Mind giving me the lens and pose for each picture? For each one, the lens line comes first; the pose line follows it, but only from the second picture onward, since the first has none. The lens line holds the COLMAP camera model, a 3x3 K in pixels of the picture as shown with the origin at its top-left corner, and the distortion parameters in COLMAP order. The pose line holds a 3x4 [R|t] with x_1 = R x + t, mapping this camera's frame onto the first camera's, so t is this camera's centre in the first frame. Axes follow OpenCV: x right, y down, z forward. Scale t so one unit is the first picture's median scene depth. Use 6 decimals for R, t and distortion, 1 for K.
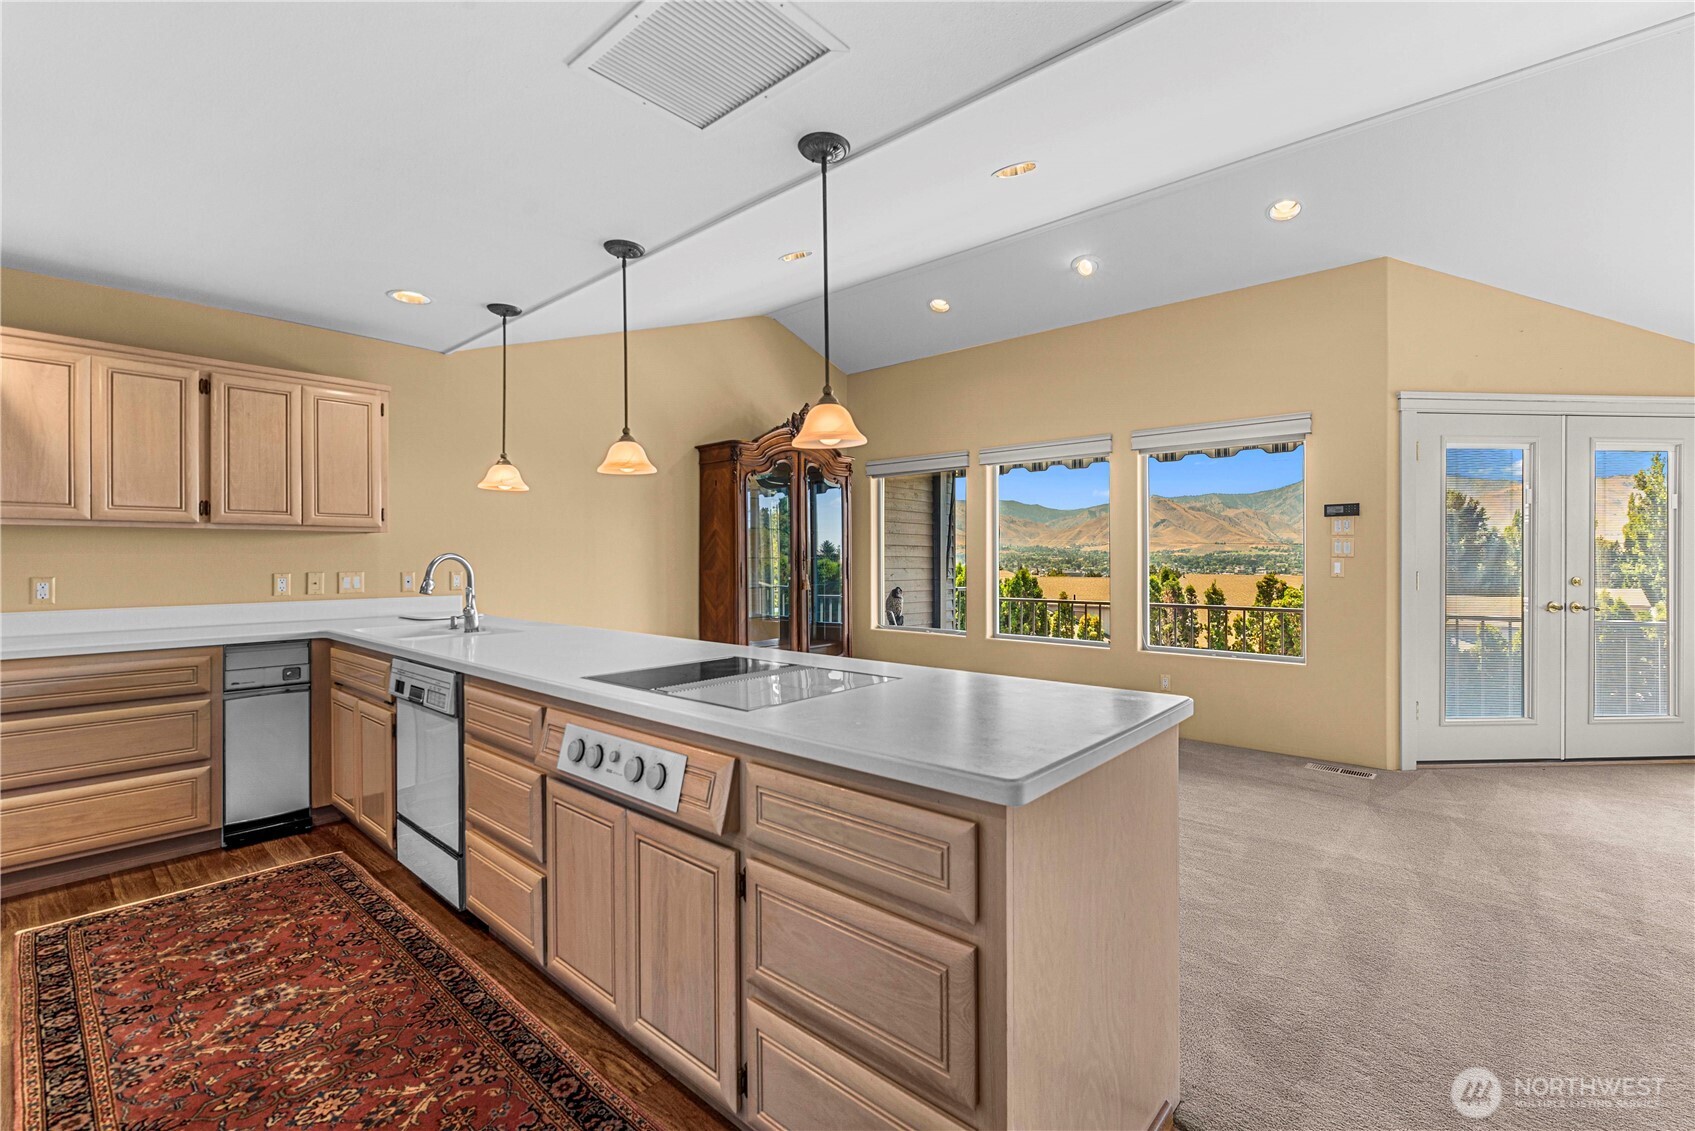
lens RADIAL K [[729.6, 0, 879.0], [0, 729.6, 559.9], [0, 0, 1]] dist [0.009055, -0.001696]
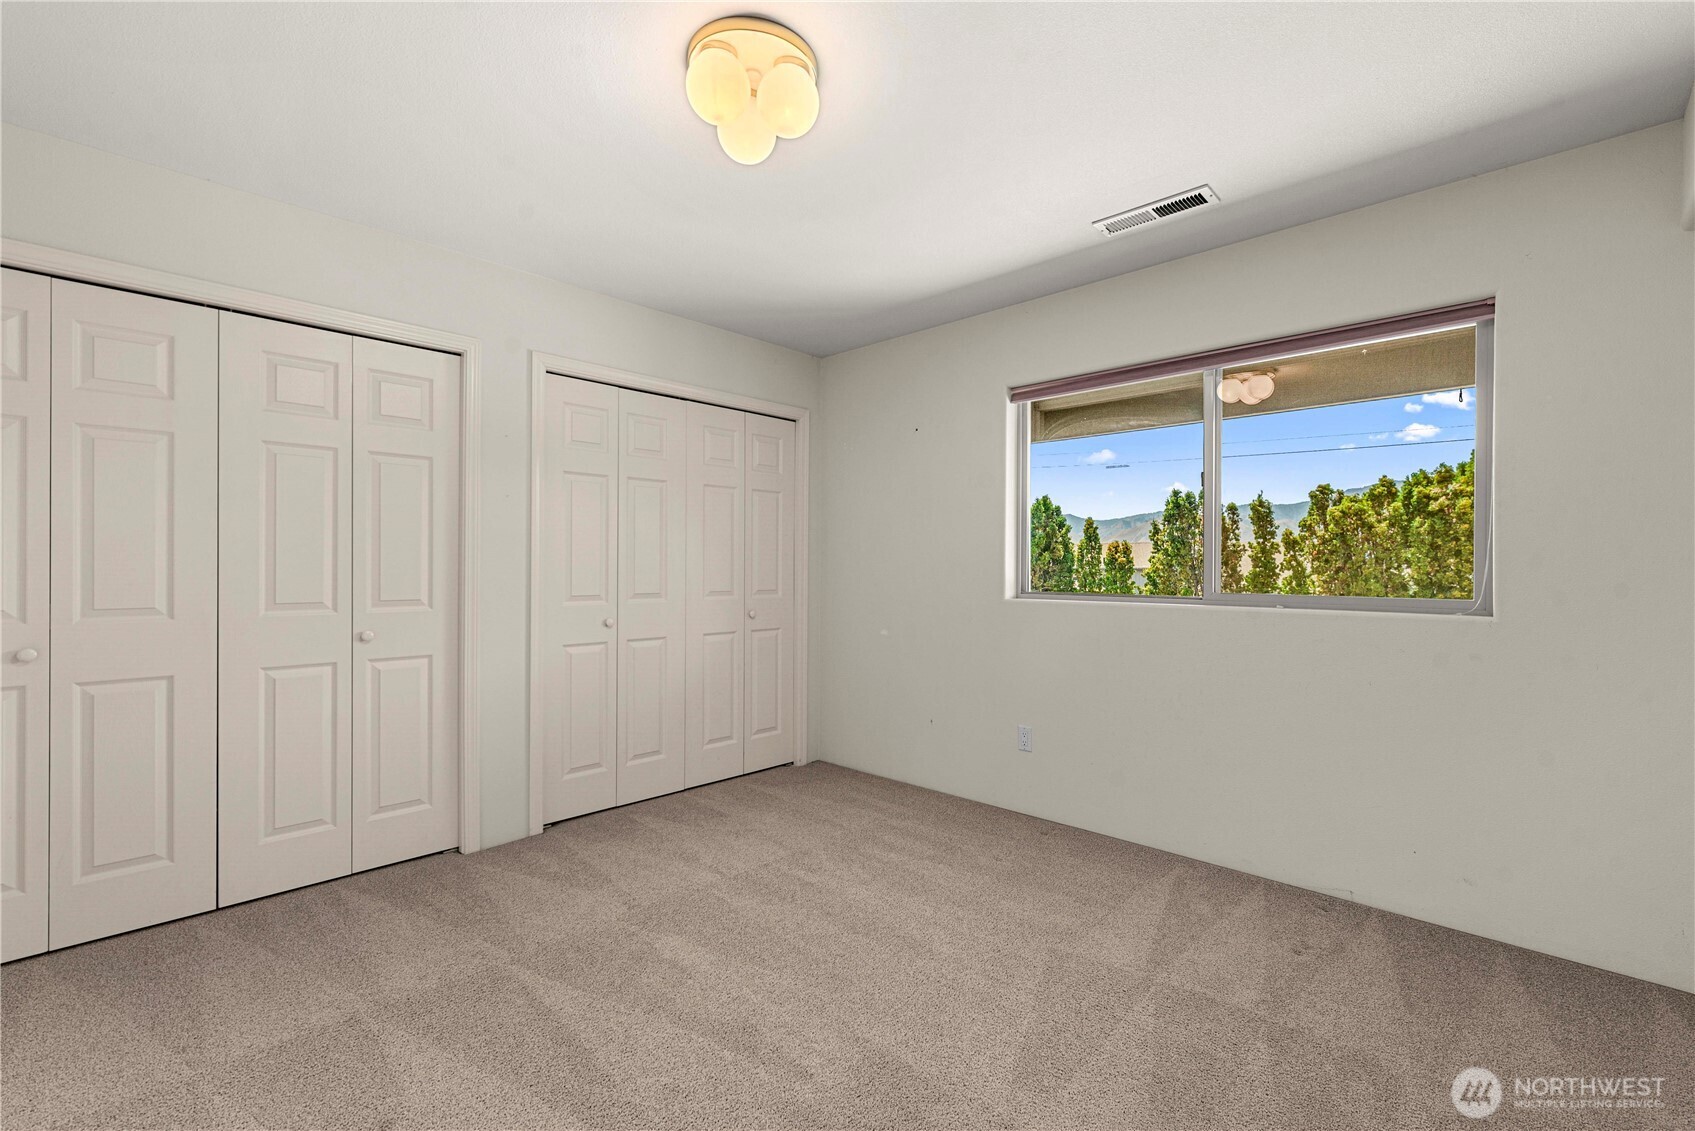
lens RADIAL K [[729.6, 0, 872.4], [0, 729.6, 569.2], [0, 0, 1]] dist [0.009055, -0.001696]
pose [[0.998899, 0.003103, -0.046800, 0.029934], [-0.002810, 0.999976, 0.006327, 0.119524], [0.046818, -0.006189, 0.998884, 0.088765]]
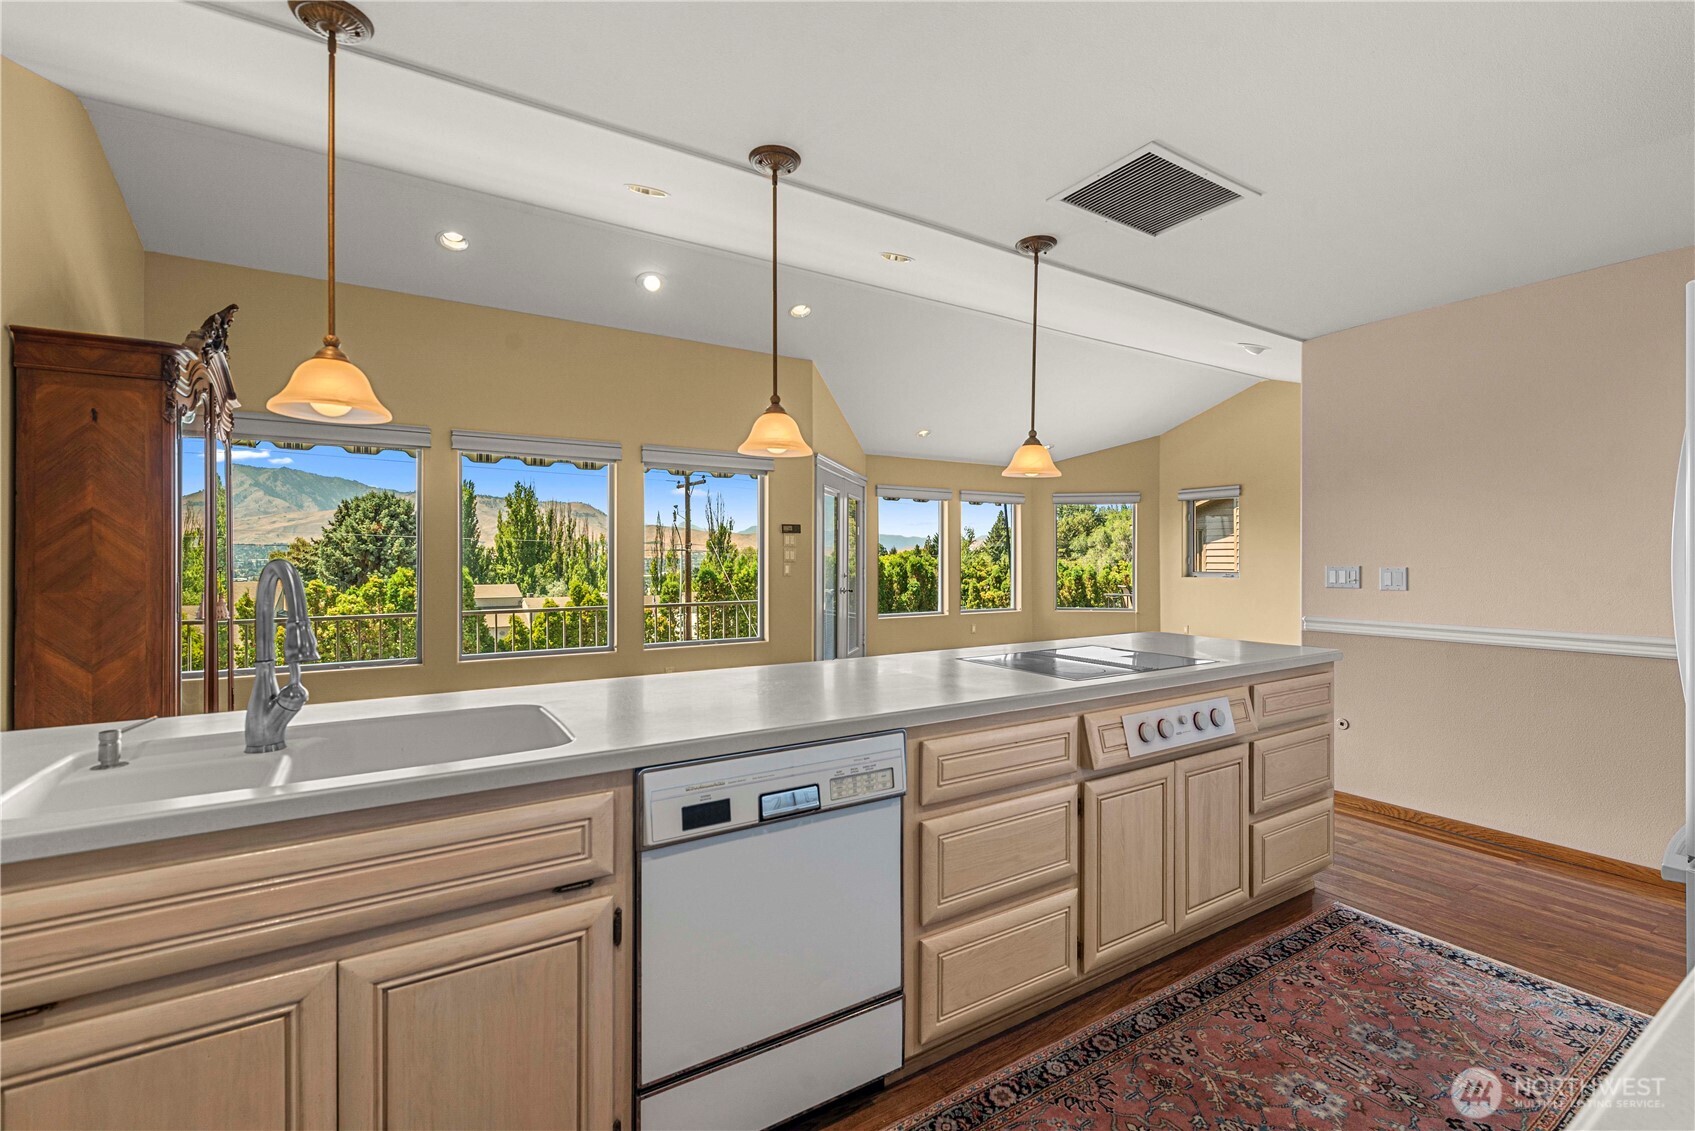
lens RADIAL K [[729.6, 0, 857.6], [0, 729.6, 561.3], [0, 0, 1]] dist [0.009055, -0.001696]
pose [[0.299581, -0.002928, 0.954066, -0.130572], [0.005239, 0.999985, 0.001424, -0.000997], [-0.954057, 0.004572, 0.299592, 0.086306]]
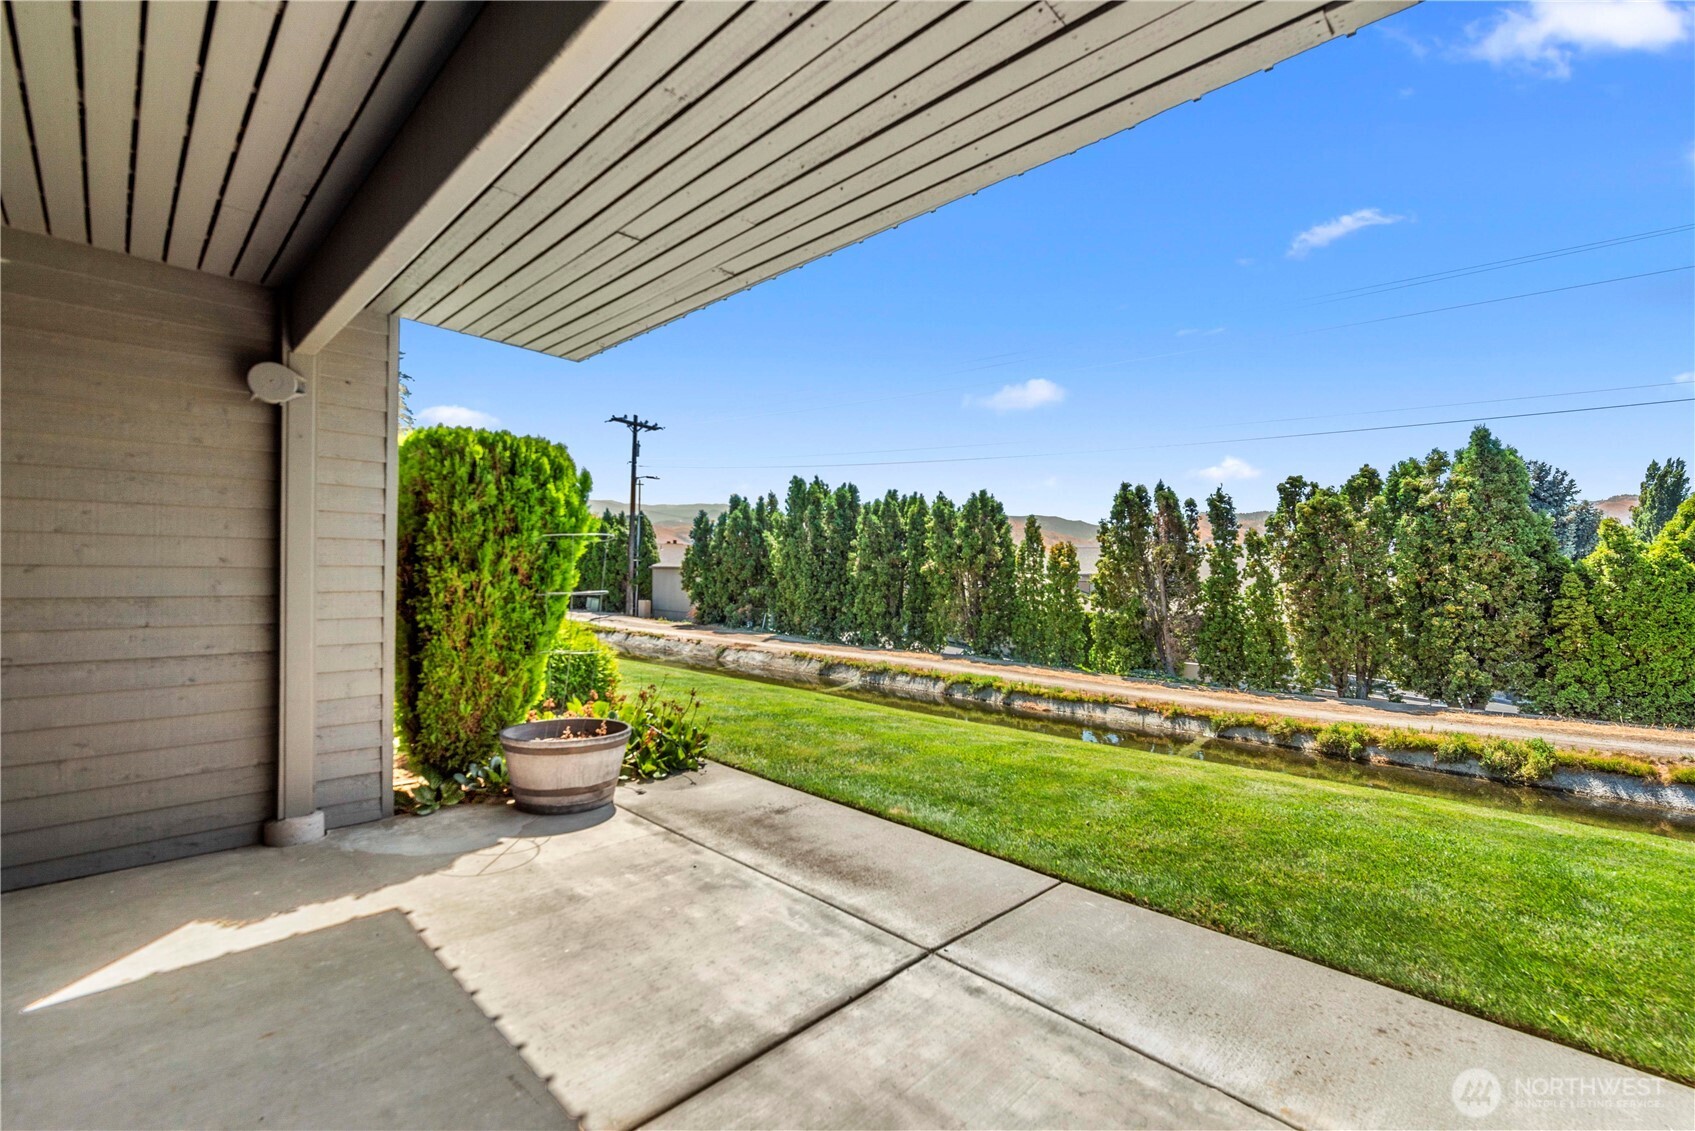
lens RADIAL K [[729.6, 0, 874.2], [0, 729.6, 571.0], [0, 0, 1]] dist [0.009055, -0.001696]
pose [[0.998064, 0.014055, -0.060593, 0.152076], [-0.014267, 0.999894, -0.003054, 0.126196], [0.060543, 0.003912, 0.998158, 0.230166]]
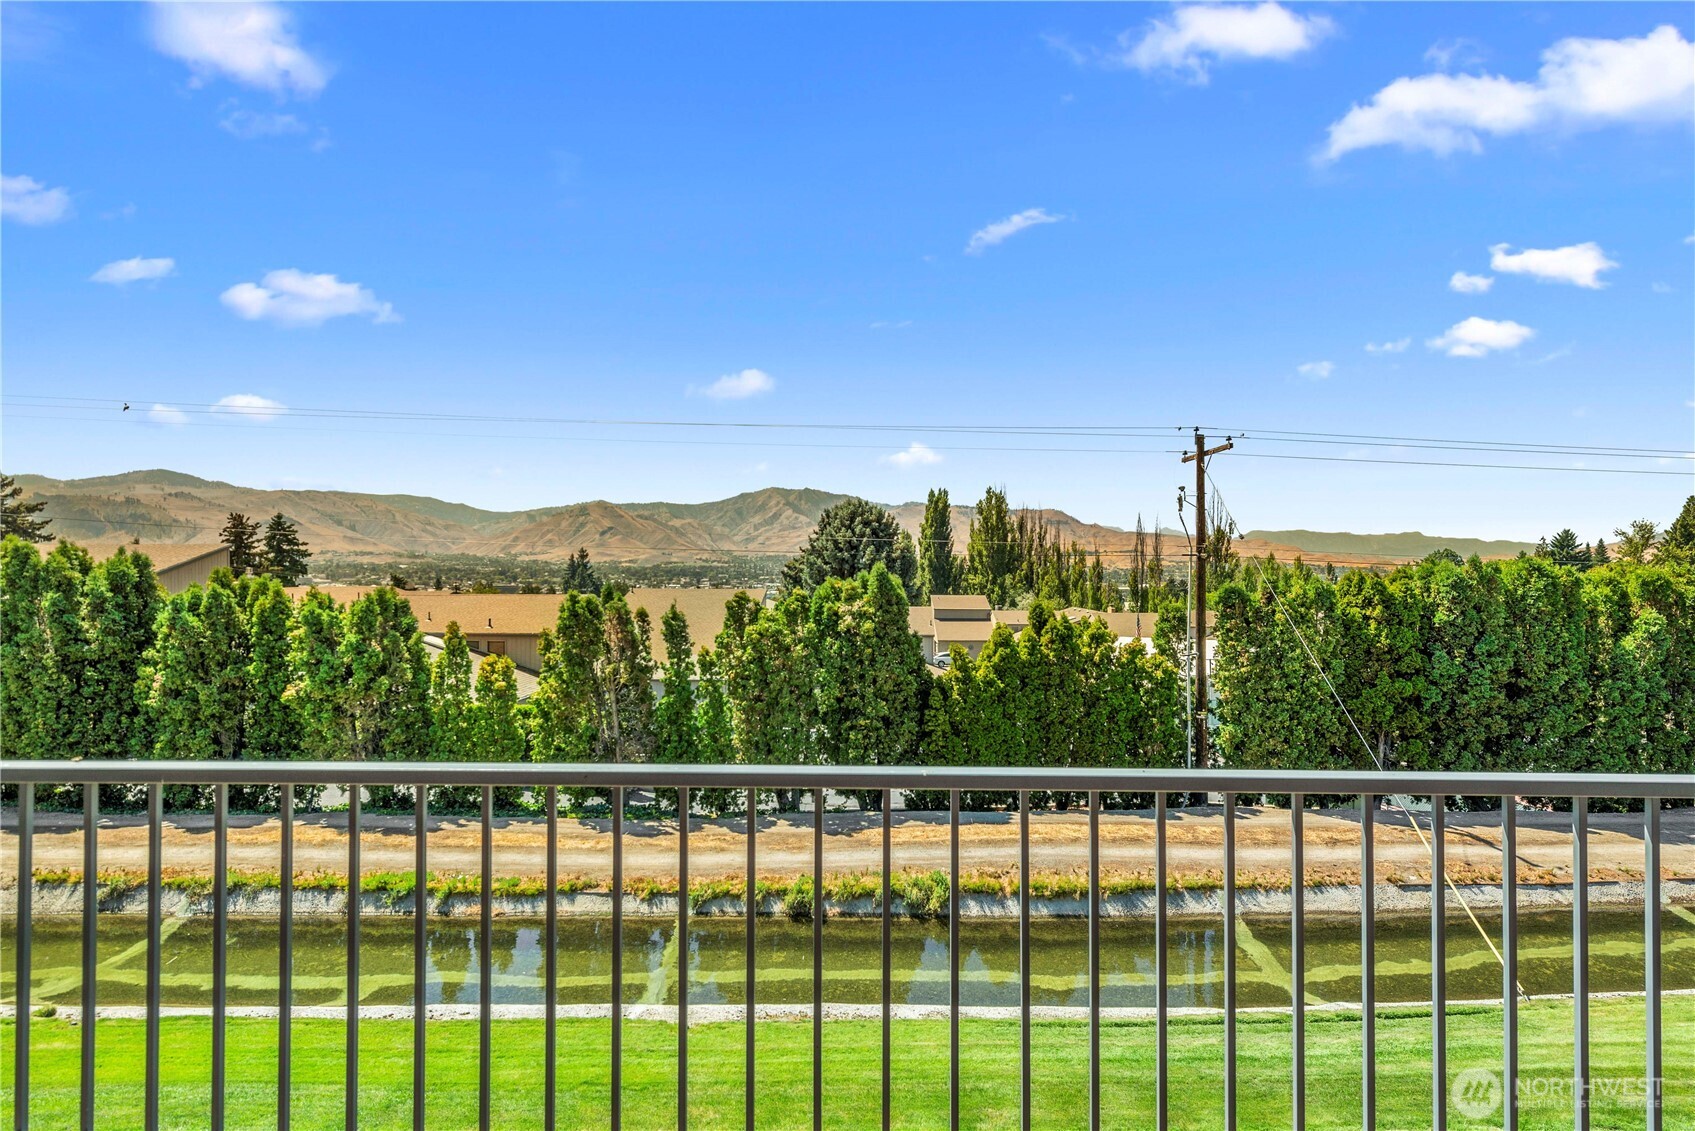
lens RADIAL K [[809.8, 0, 859.6], [0, 809.8, 569.0], [0, 0, 1]] dist [-0.001780, 0.005309]
pose [[0.783761, 0.004031, 0.621049, 0.106518], [-0.002720, 0.999992, -0.003057, -0.000832], [-0.621056, 0.000706, 0.783766, 0.260072]]
